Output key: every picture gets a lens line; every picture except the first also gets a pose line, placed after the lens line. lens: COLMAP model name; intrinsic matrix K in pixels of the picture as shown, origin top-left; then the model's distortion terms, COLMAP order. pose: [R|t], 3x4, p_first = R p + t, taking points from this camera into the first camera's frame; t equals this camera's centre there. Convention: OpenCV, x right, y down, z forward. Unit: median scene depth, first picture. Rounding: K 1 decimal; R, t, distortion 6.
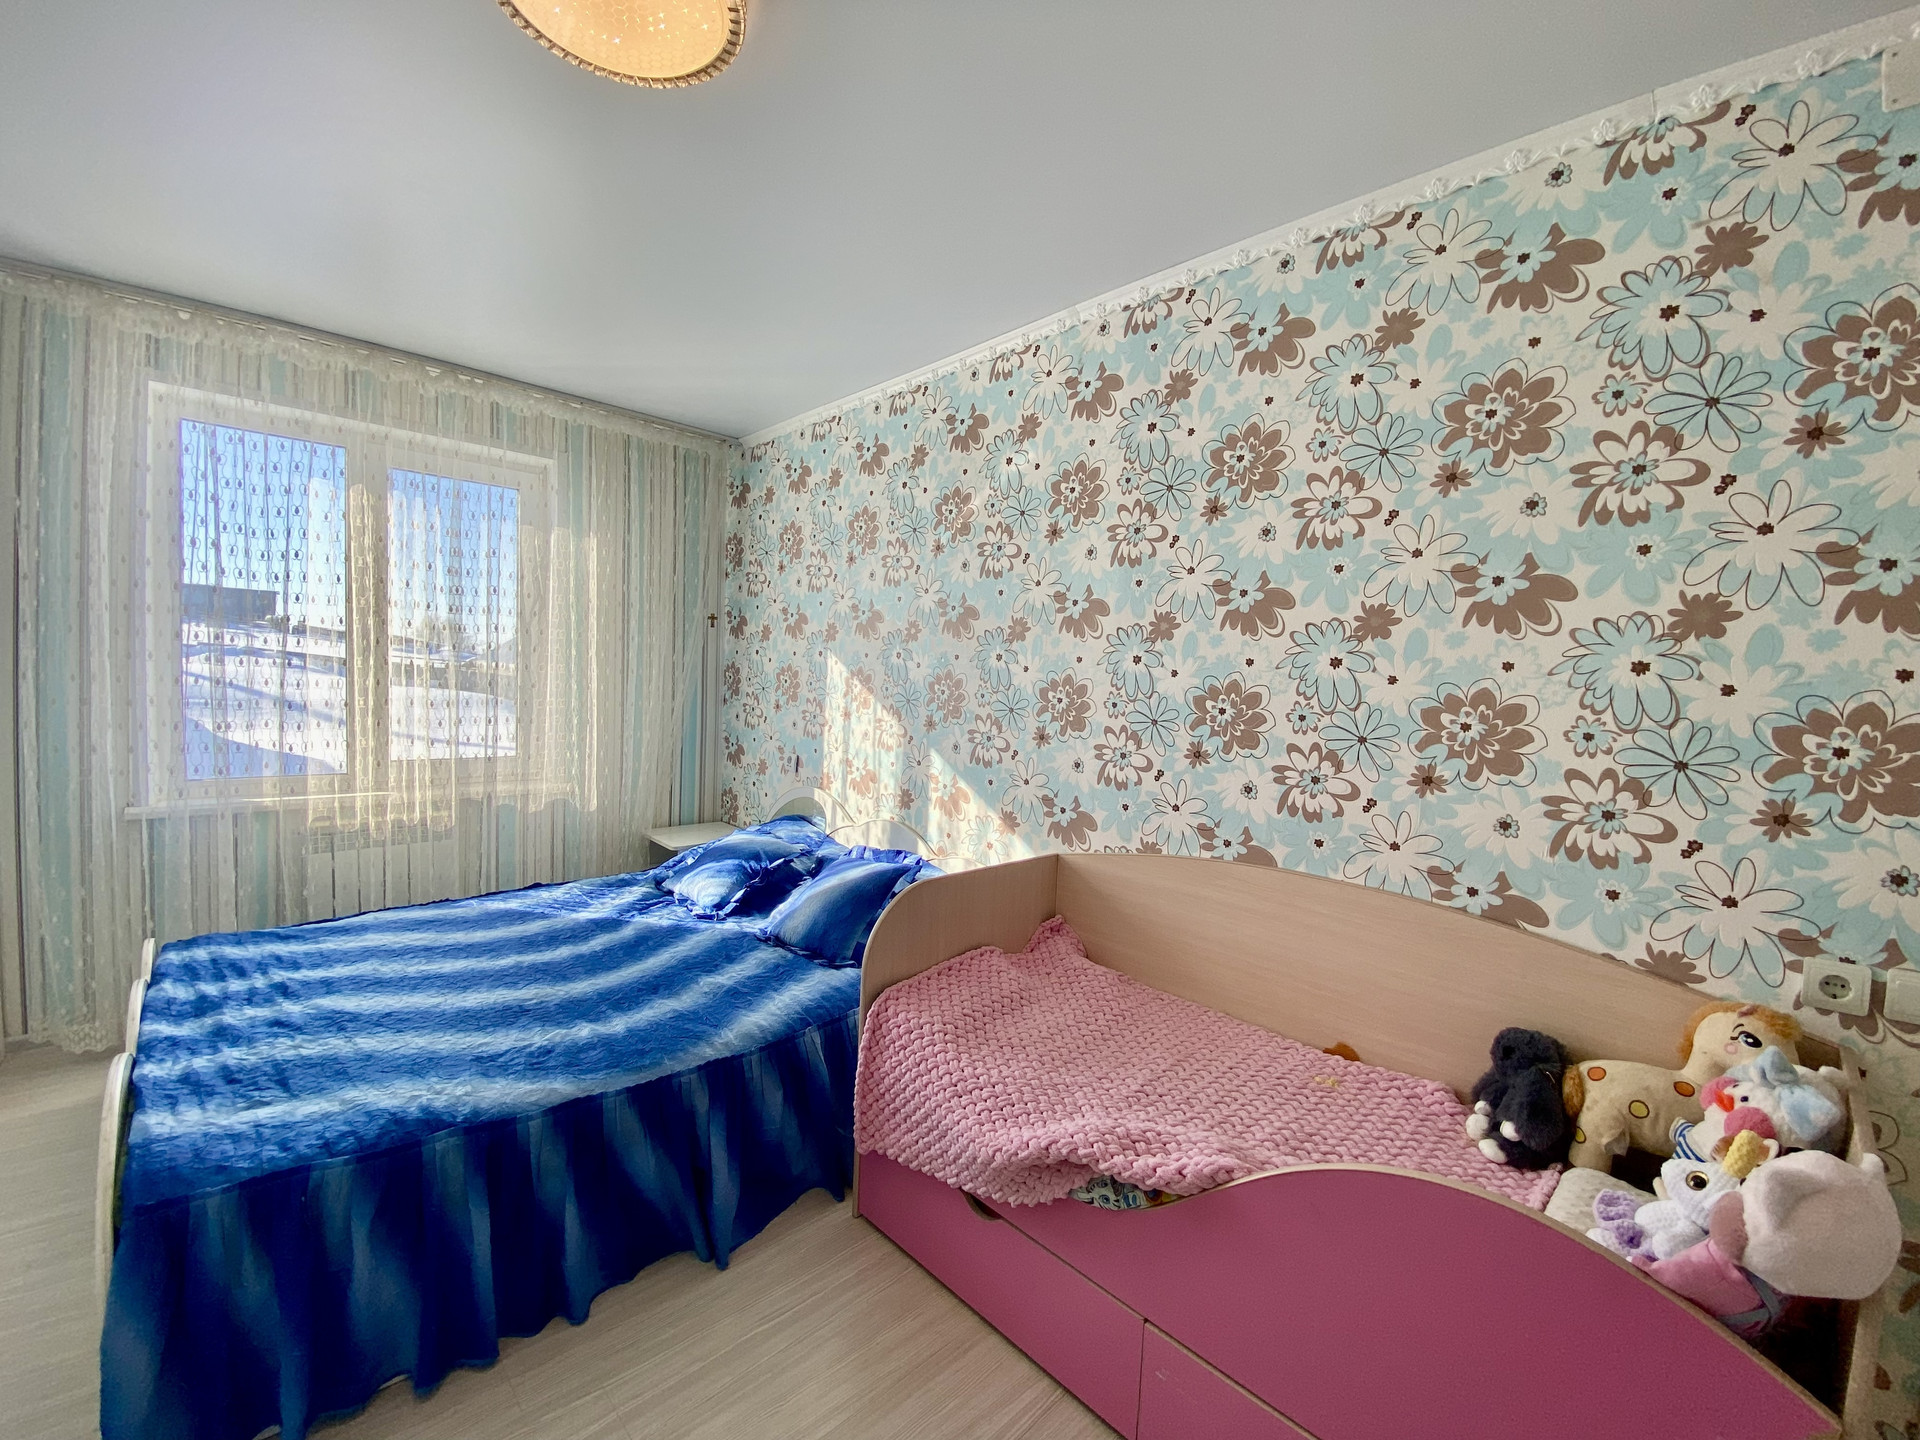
lens RADIAL K [[782.0, 0, 957.1], [0, 782.0, 718.6], [0, 0, 1]] dist [0.022576, -0.019985]
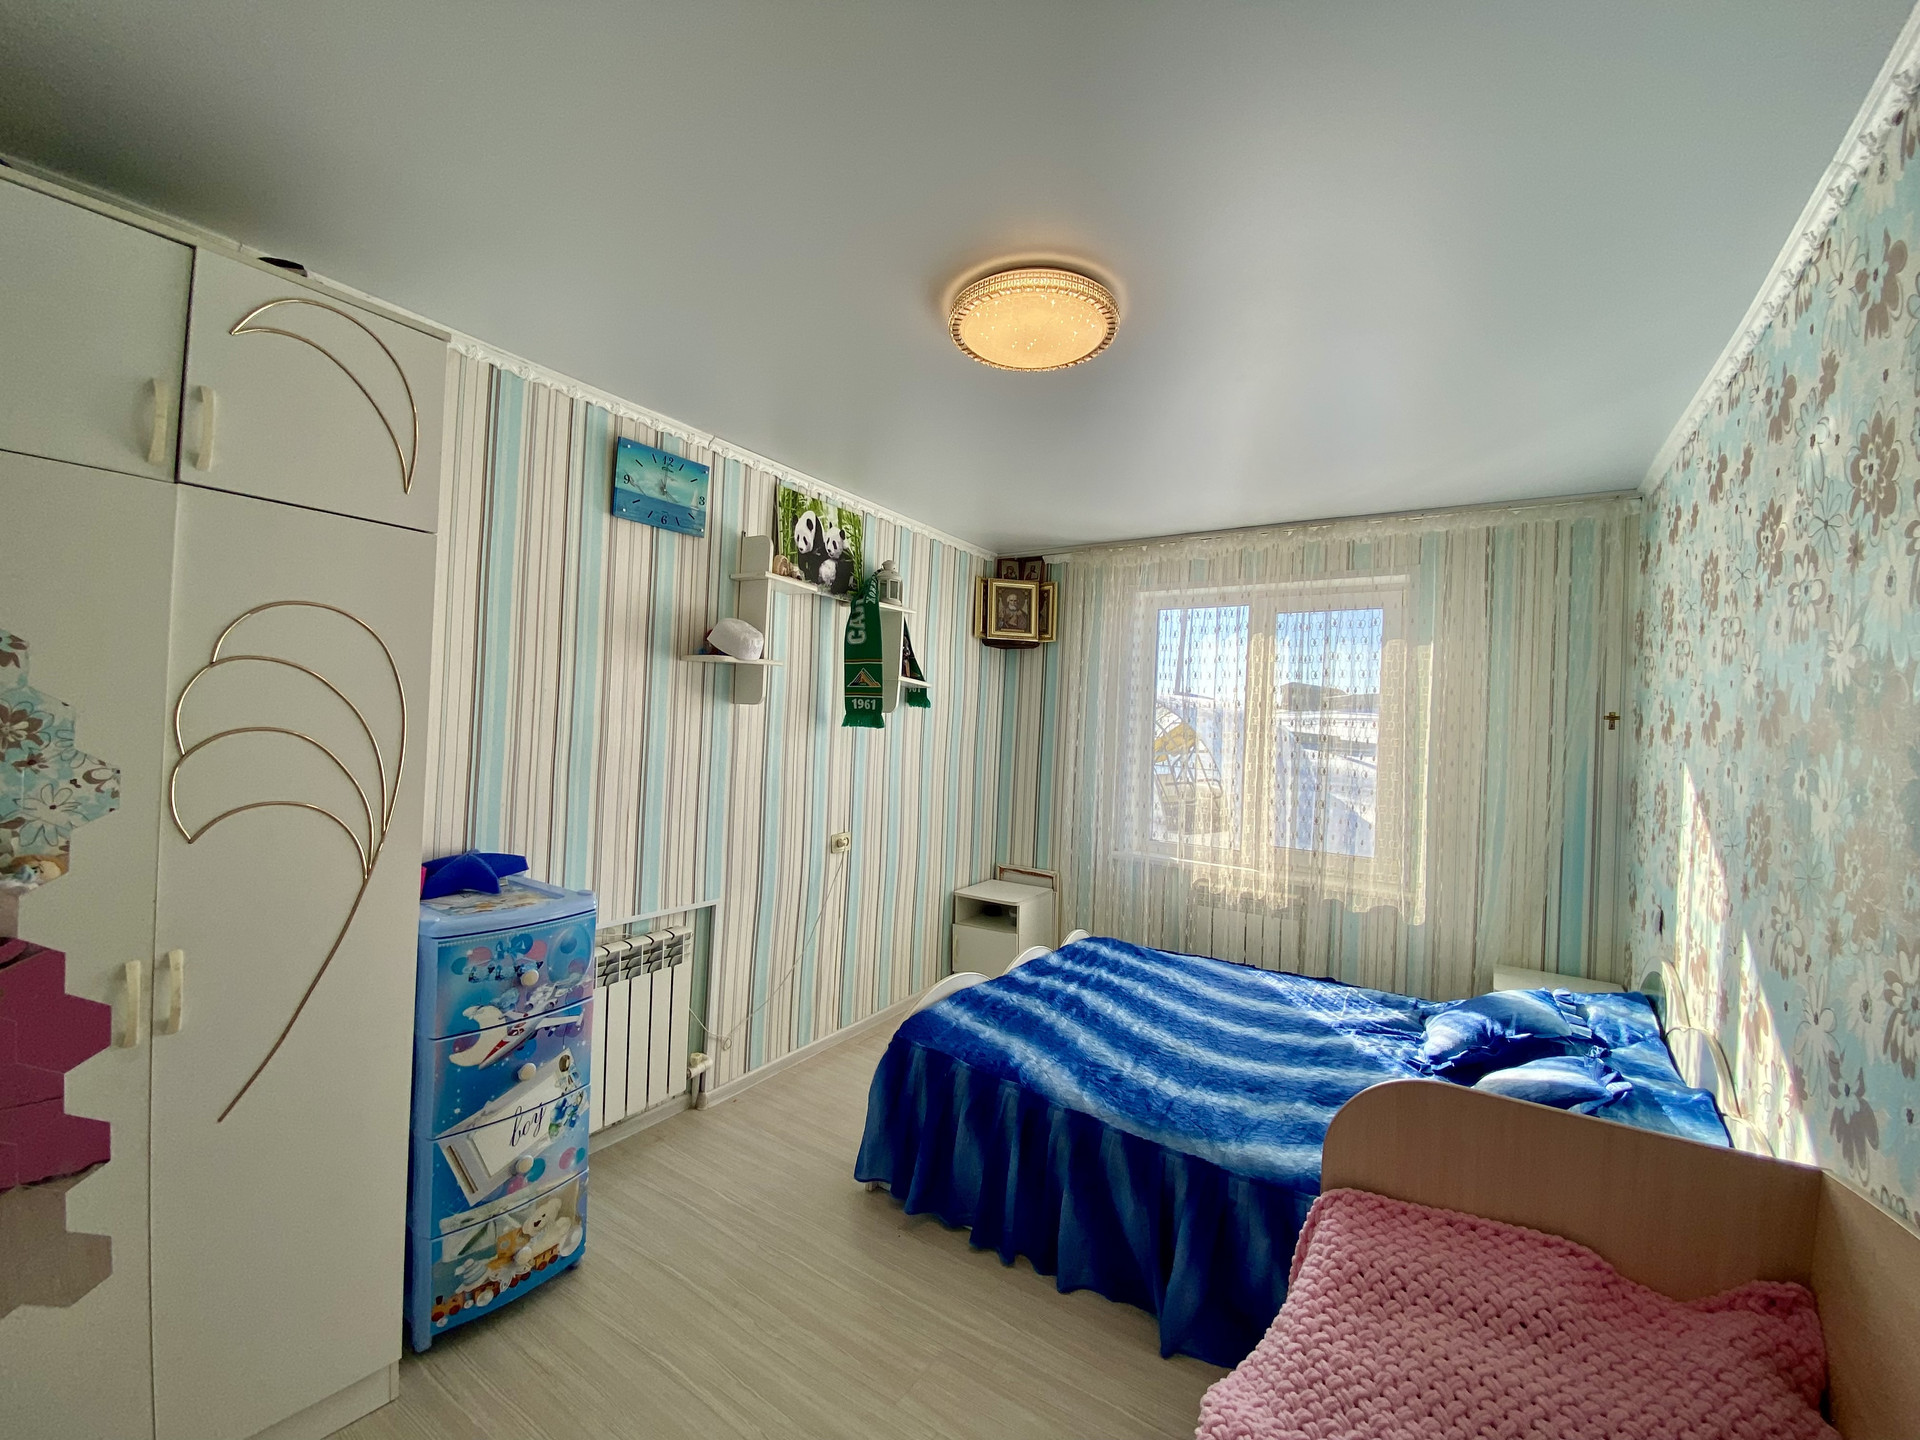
lens RADIAL K [[782.0, 0, 957.1], [0, 782.0, 718.6], [0, 0, 1]] dist [0.022576, -0.019985]
pose [[0.227256, -0.036682, -0.973144, 0.463294], [-0.085851, 0.994645, -0.057541, -0.039816], [0.970043, 0.096622, 0.222890, 0.285479]]
